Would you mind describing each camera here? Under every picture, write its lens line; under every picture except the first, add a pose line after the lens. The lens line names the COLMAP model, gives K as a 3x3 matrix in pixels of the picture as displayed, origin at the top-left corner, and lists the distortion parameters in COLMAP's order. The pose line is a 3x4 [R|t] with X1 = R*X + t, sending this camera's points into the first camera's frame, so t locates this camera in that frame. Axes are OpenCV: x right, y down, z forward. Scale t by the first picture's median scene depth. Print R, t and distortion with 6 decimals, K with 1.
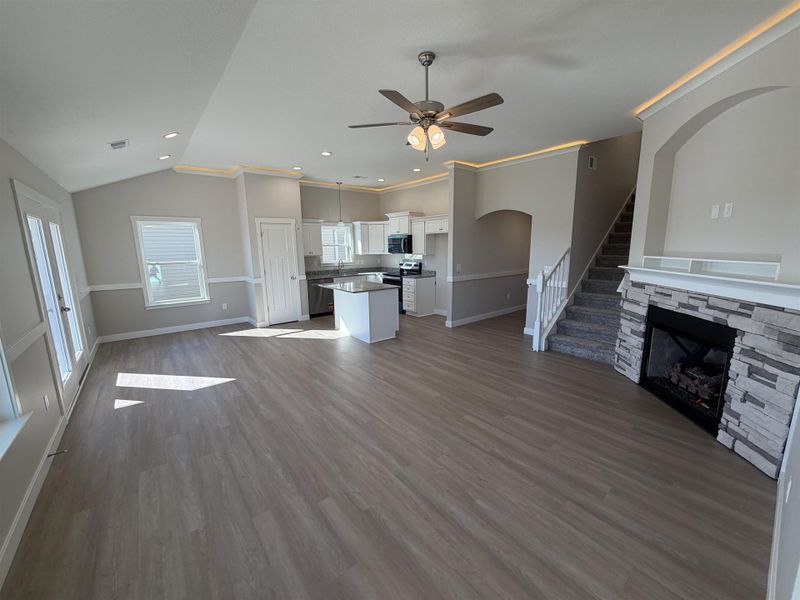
lens RADIAL K [[320.2, 0, 402.1], [0, 320.2, 301.0], [0, 0, 1]] dist [-0.000480, -0.000330]
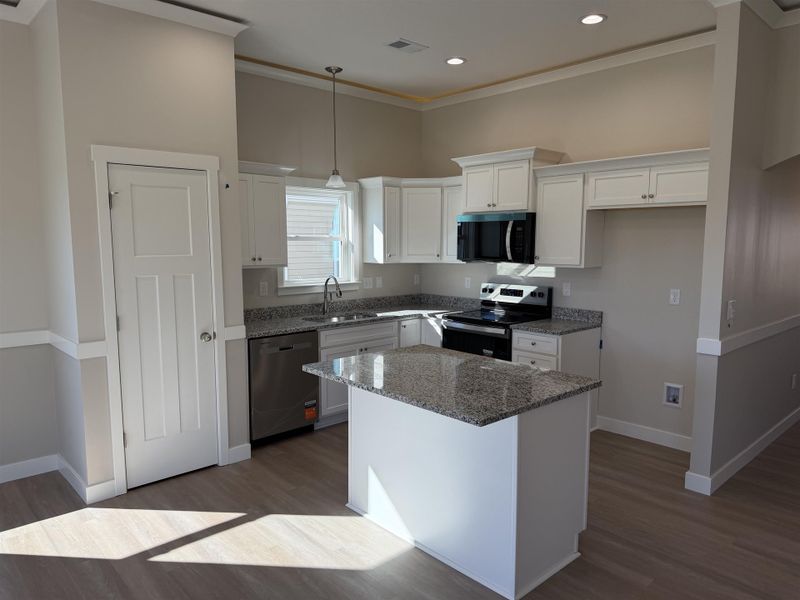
lens RADIAL K [[555.5, 0, 400.0], [0, 555.5, 300.0], [0, 0, 1]] dist [0.000694, -0.002670]
pose [[0.997871, 0.005834, 0.064959, -0.180371], [-0.001383, 0.997660, -0.068363, -0.068975], [-0.065205, 0.068128, 0.995544, 0.419614]]
